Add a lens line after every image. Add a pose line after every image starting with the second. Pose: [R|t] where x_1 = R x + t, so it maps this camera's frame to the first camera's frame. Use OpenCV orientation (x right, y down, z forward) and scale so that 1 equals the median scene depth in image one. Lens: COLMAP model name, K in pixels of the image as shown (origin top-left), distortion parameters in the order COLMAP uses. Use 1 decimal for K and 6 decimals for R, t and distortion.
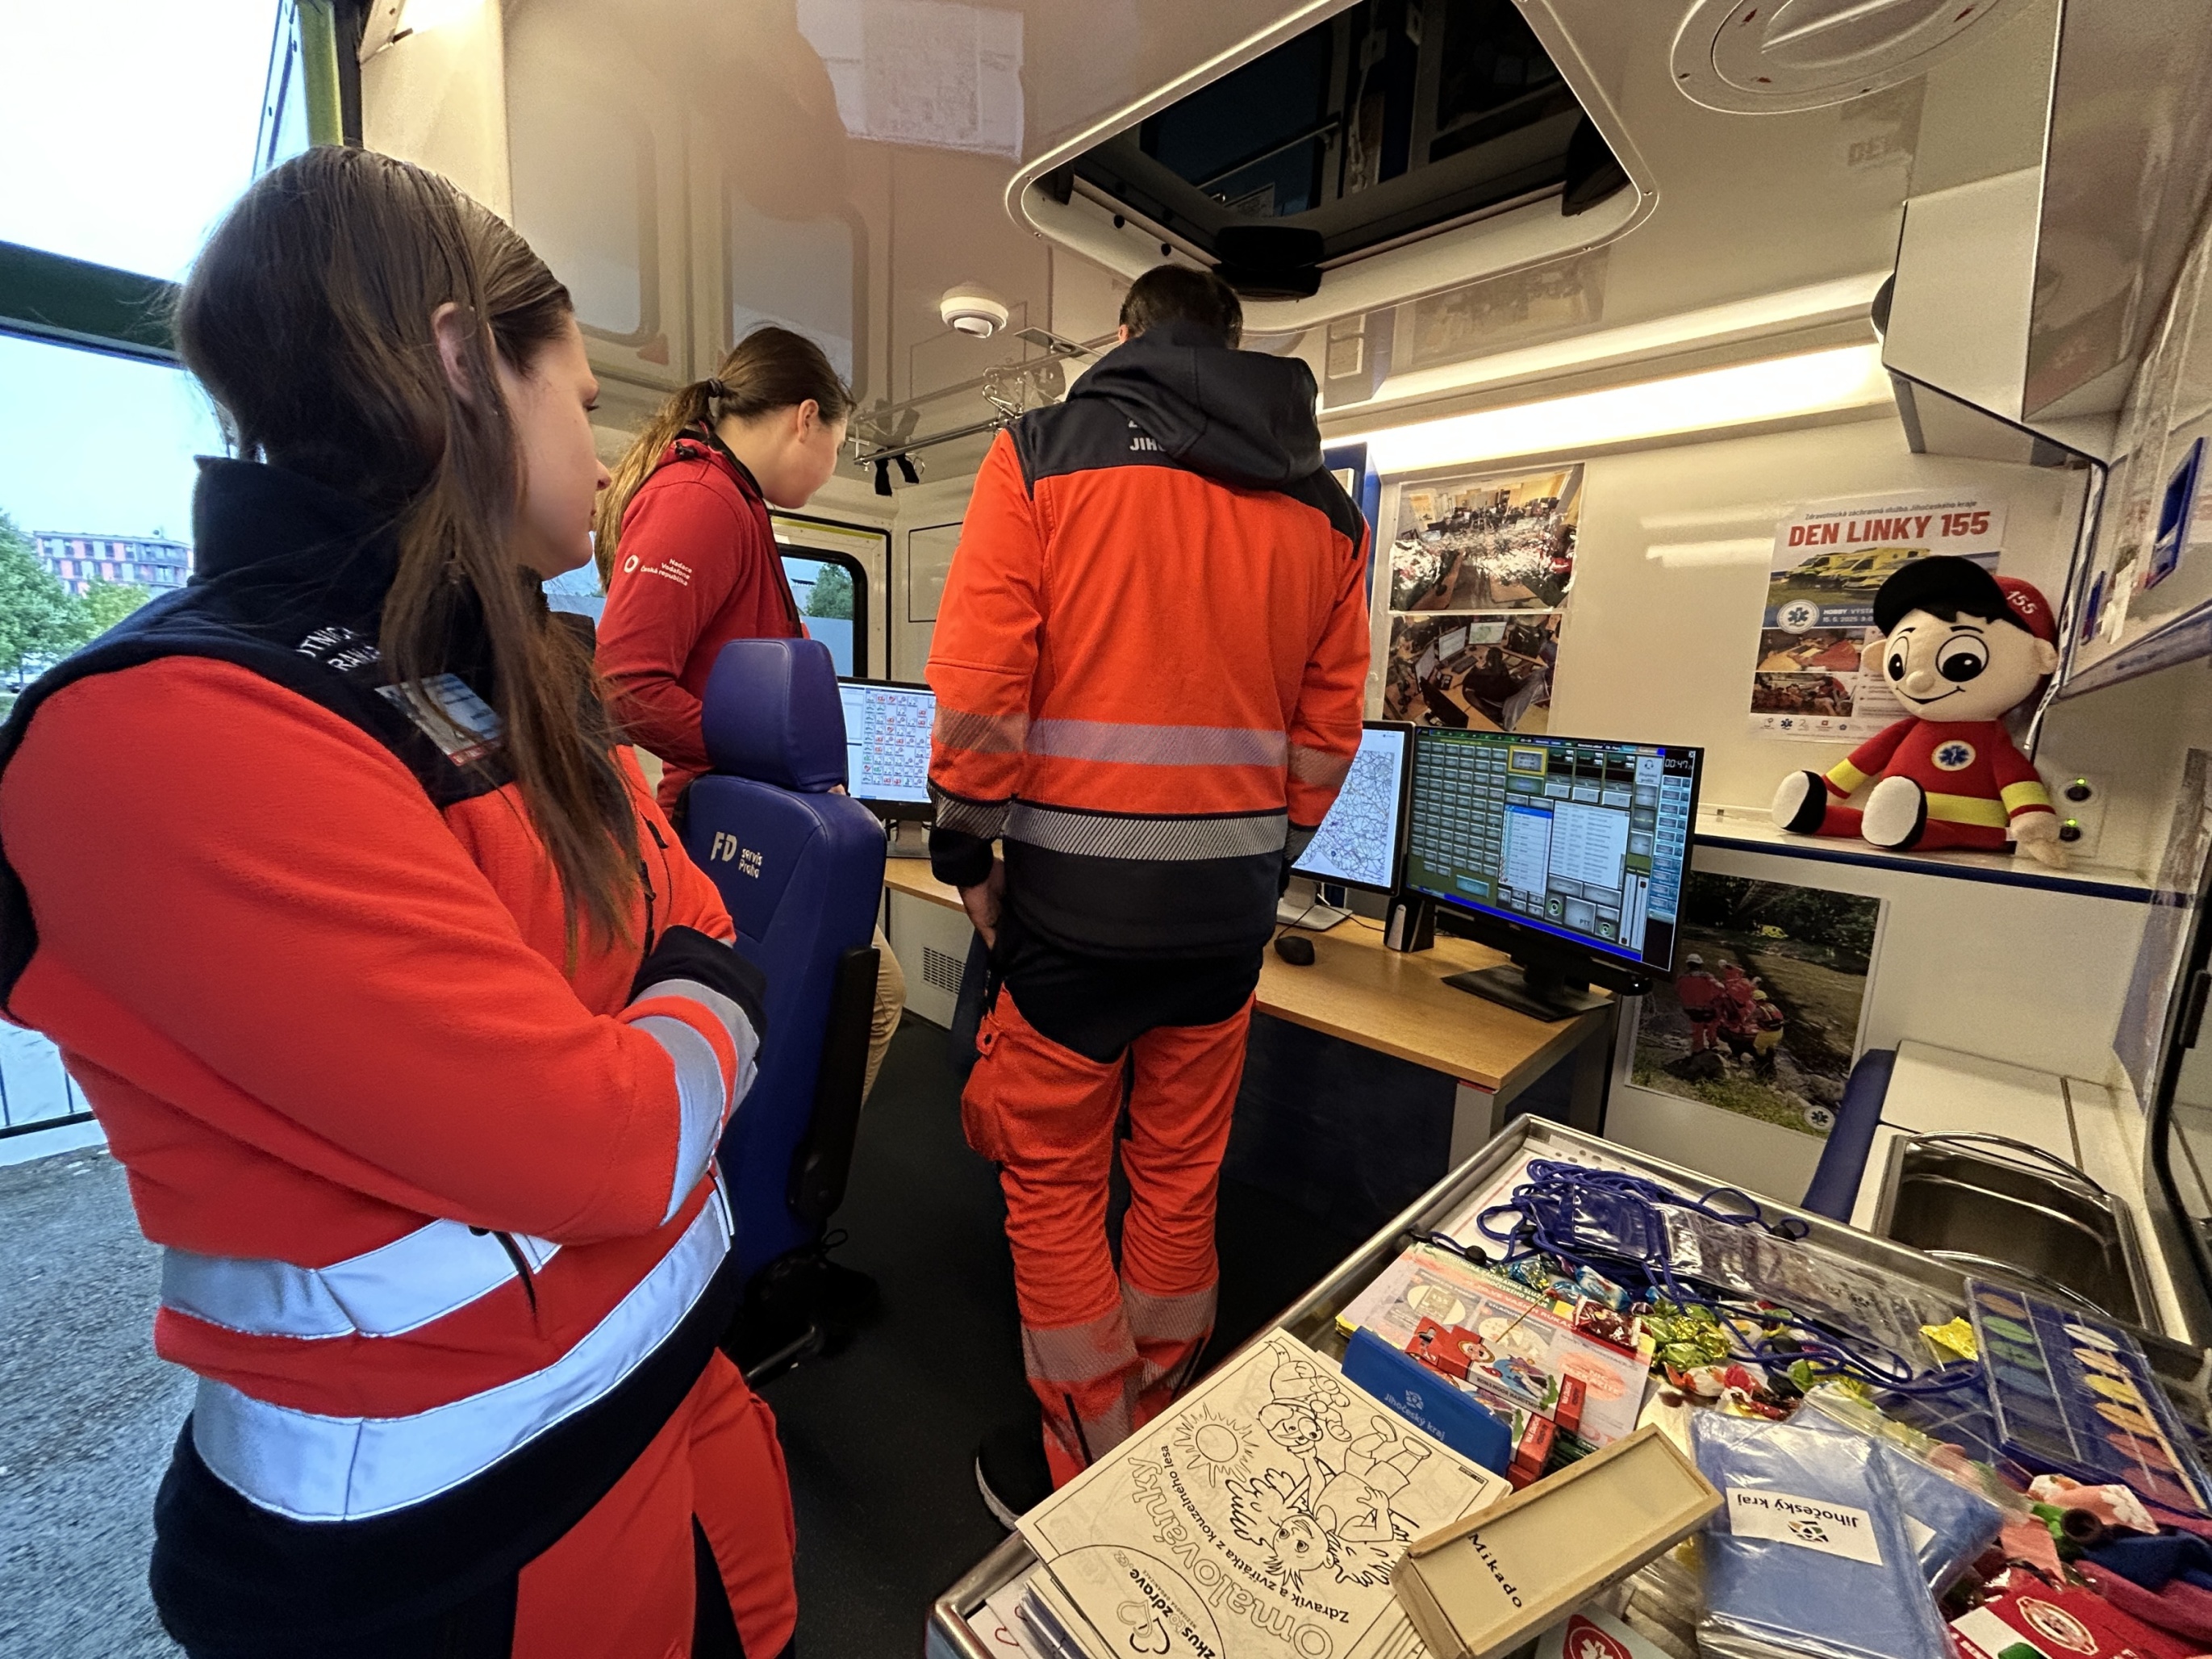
lens RADIAL K [[909.2, 0, 1106.0], [0, 909.2, 829.5], [0, 0, 1]] dist [0.017930, 0.000053]
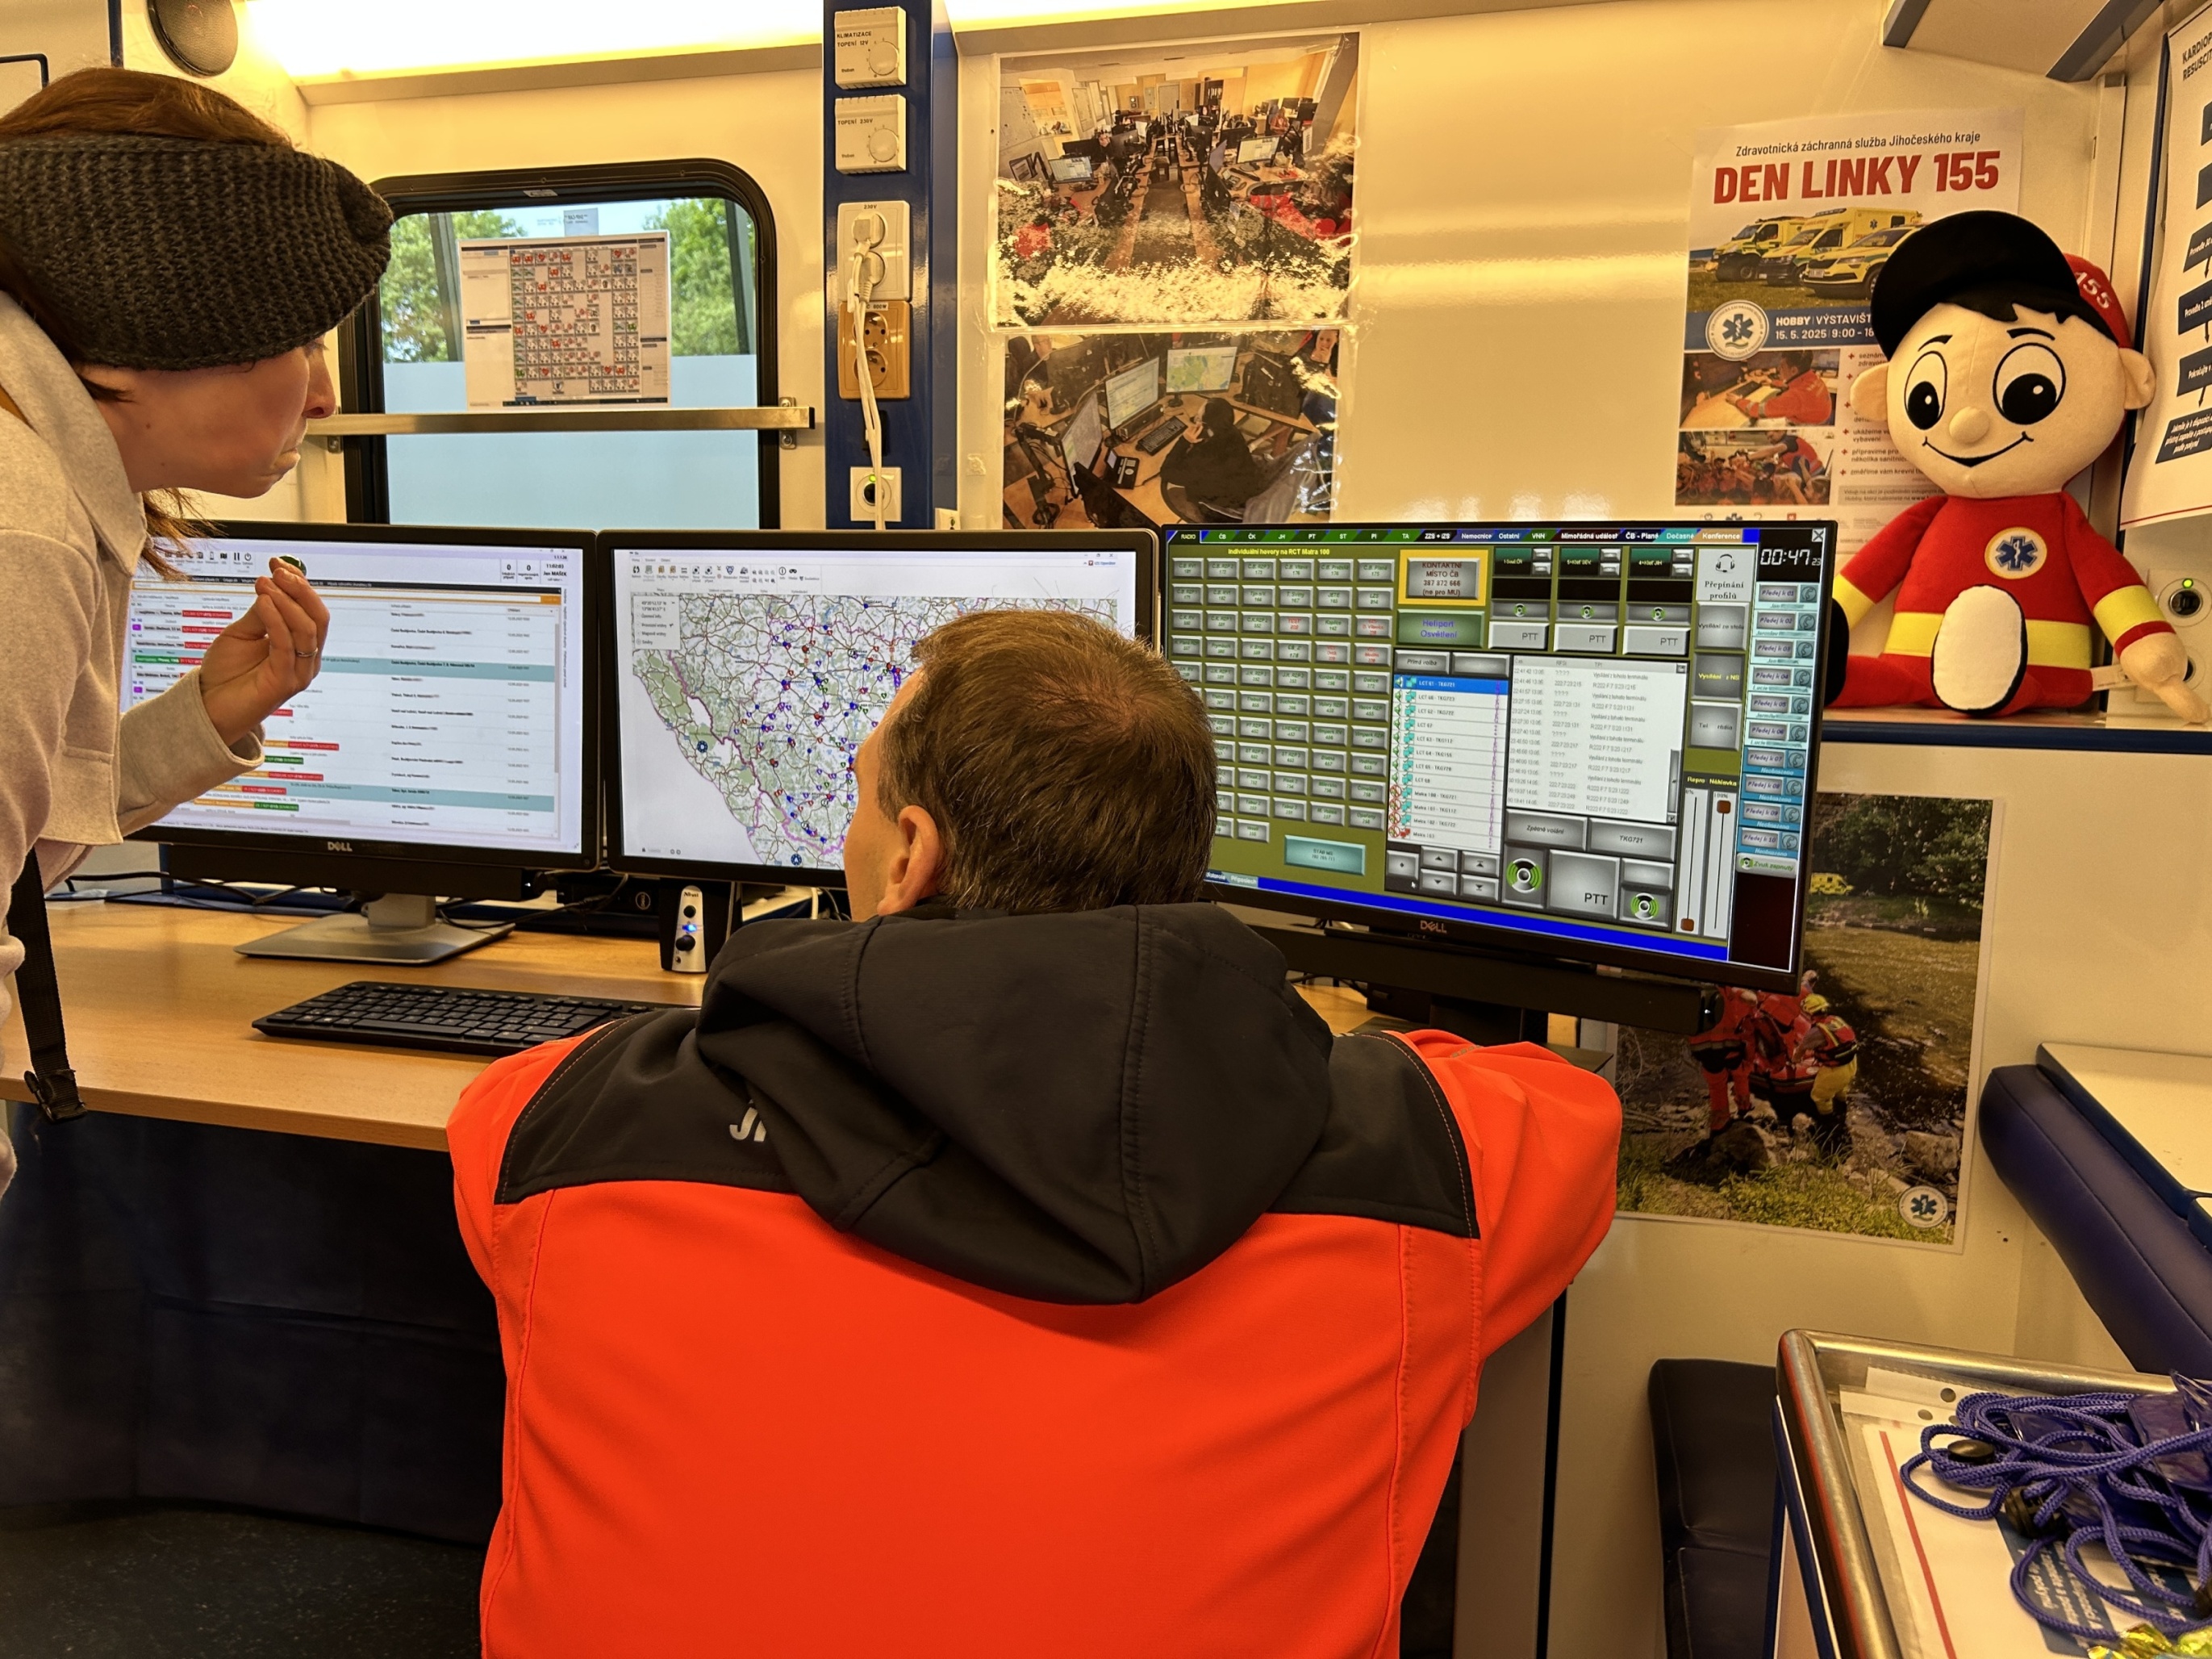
lens RADIAL K [[1658.7, 0, 1092.9], [0, 1658.7, 843.3], [0, 0, 1]] dist [0.040901, -0.049532]
pose [[0.884035, -0.093220, 0.458031, -0.100070], [0.094713, 0.995308, 0.019767, 0.025158], [-0.457725, 0.025907, 0.888716, 0.300652]]
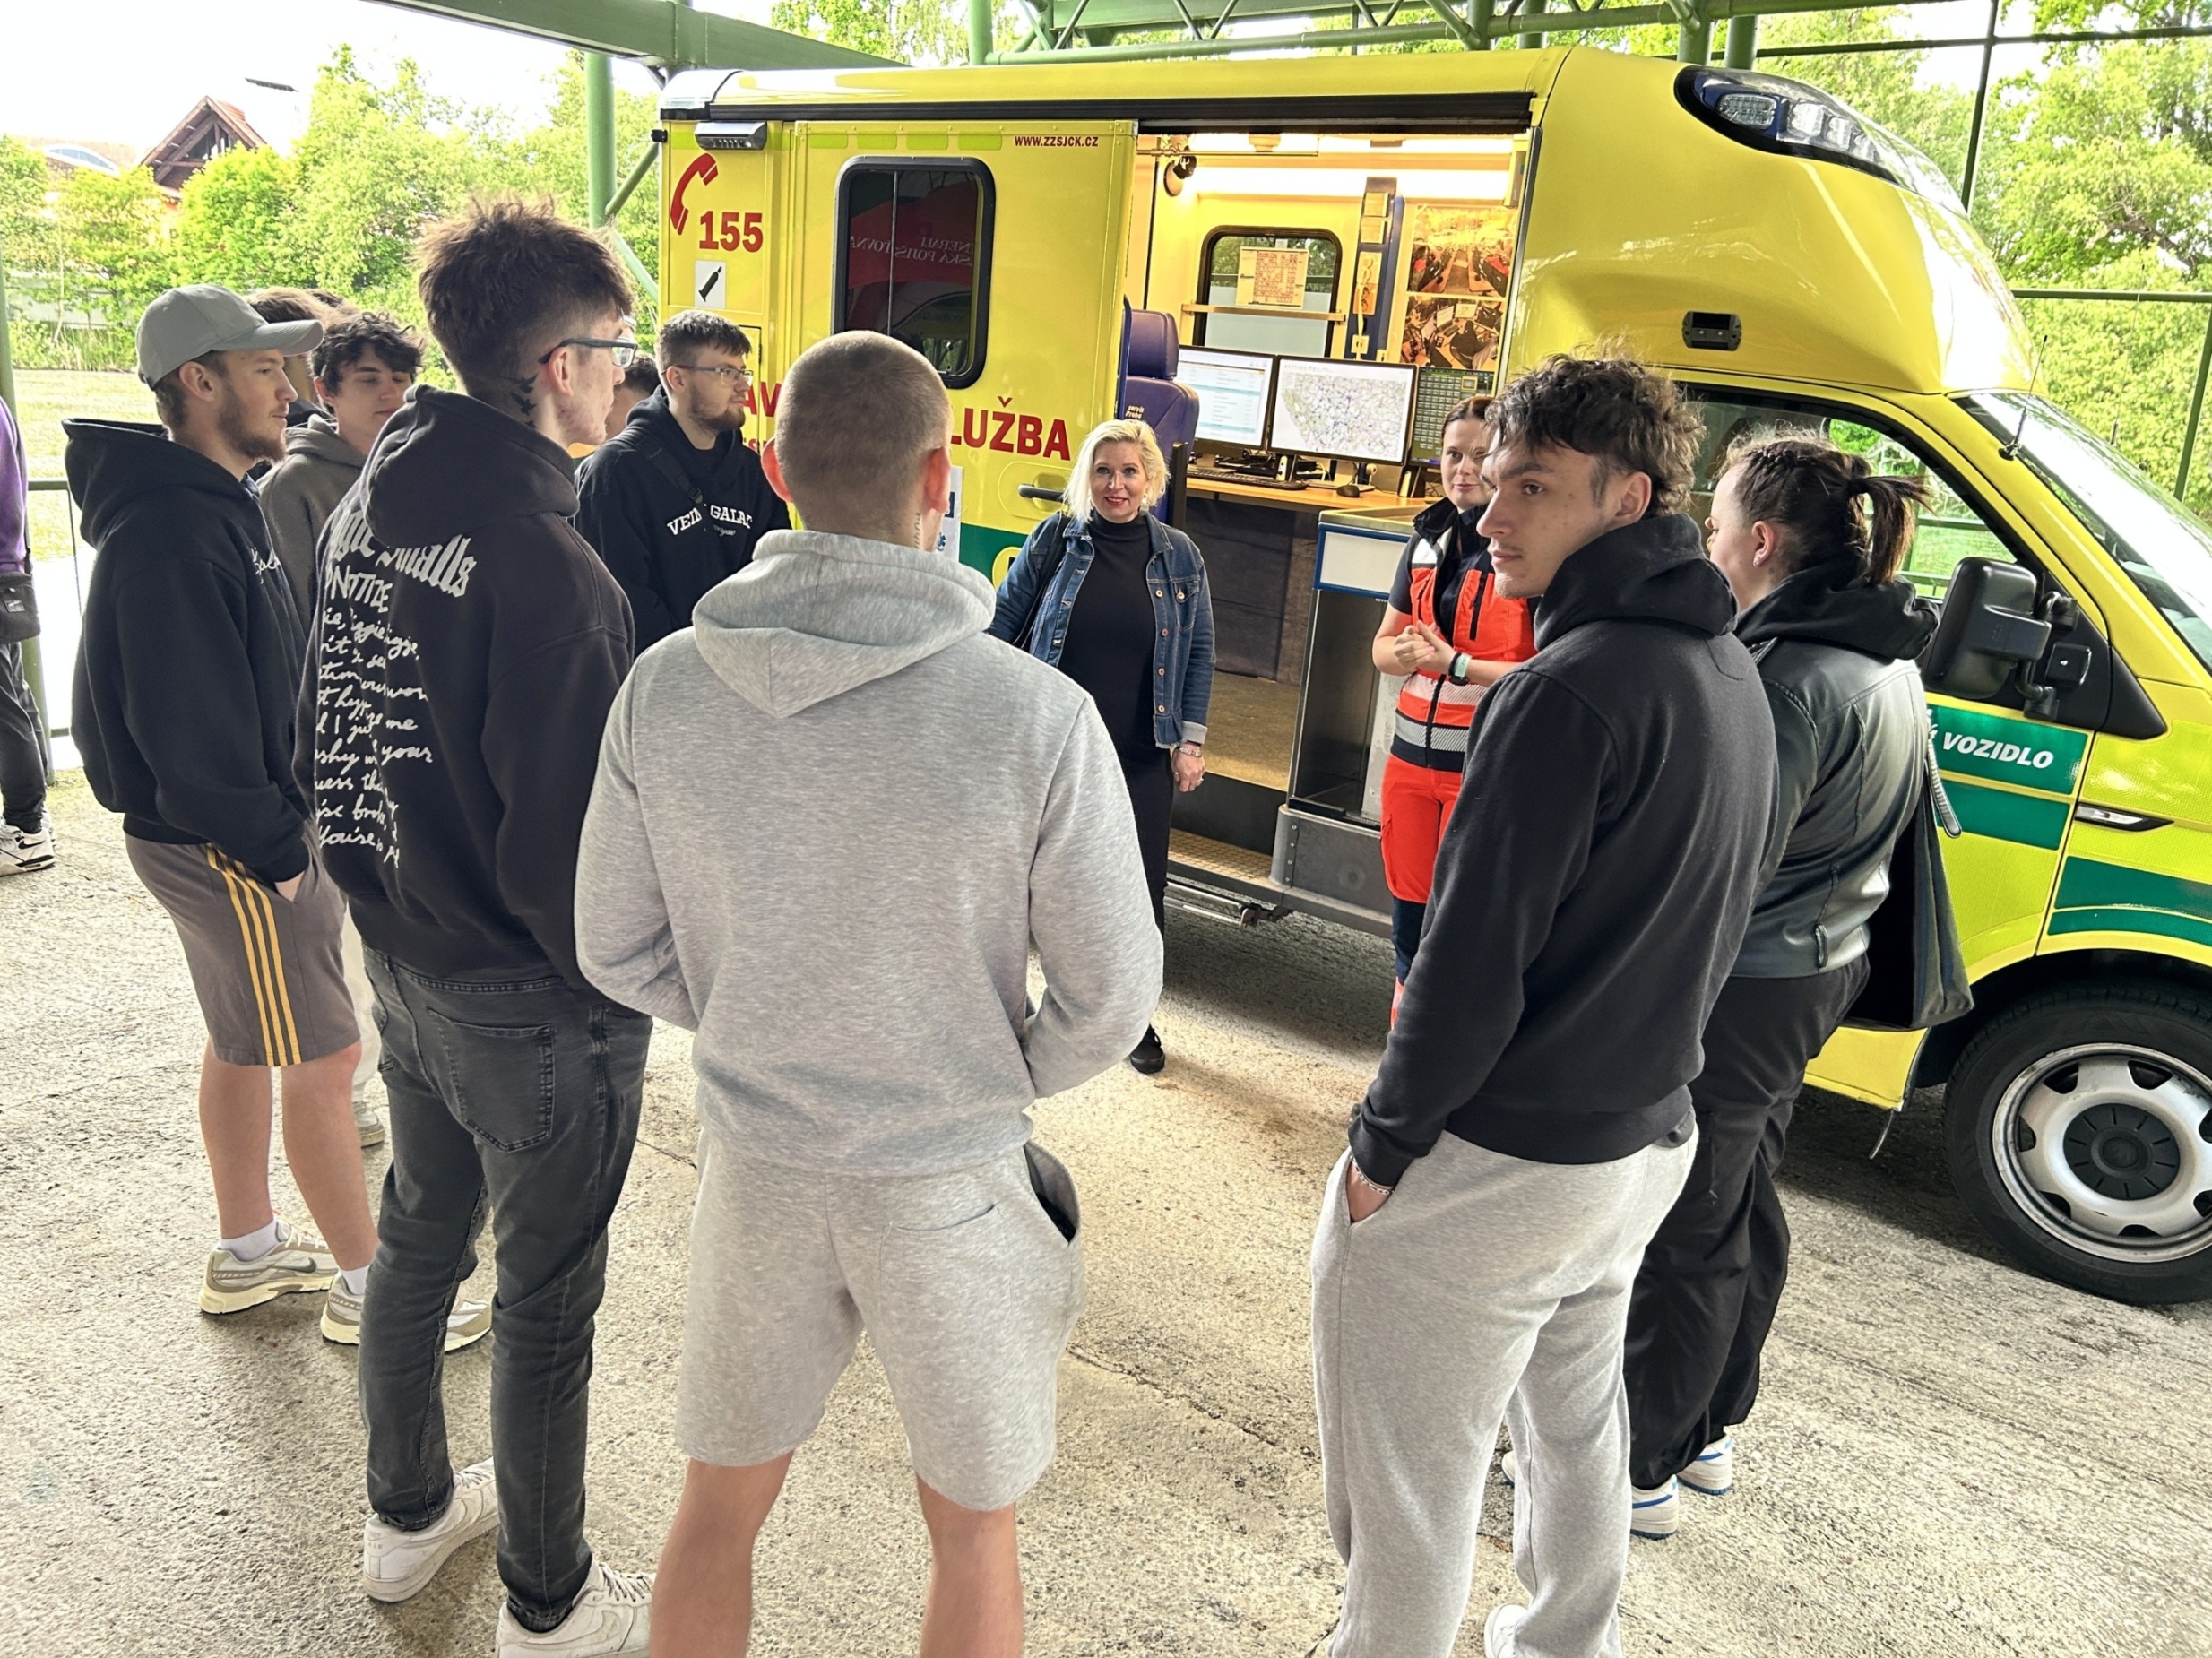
lens RADIAL K [[1658.4, 0, 1092.9], [0, 1658.4, 842.8], [0, 0, 1]] dist [0.040901, -0.049532]
pose [[0.990716, -0.000693, 0.135949, -0.823109], [-0.018768, 0.989715, 0.141819, 0.400545], [-0.134649, -0.143054, 0.980513, -2.507440]]
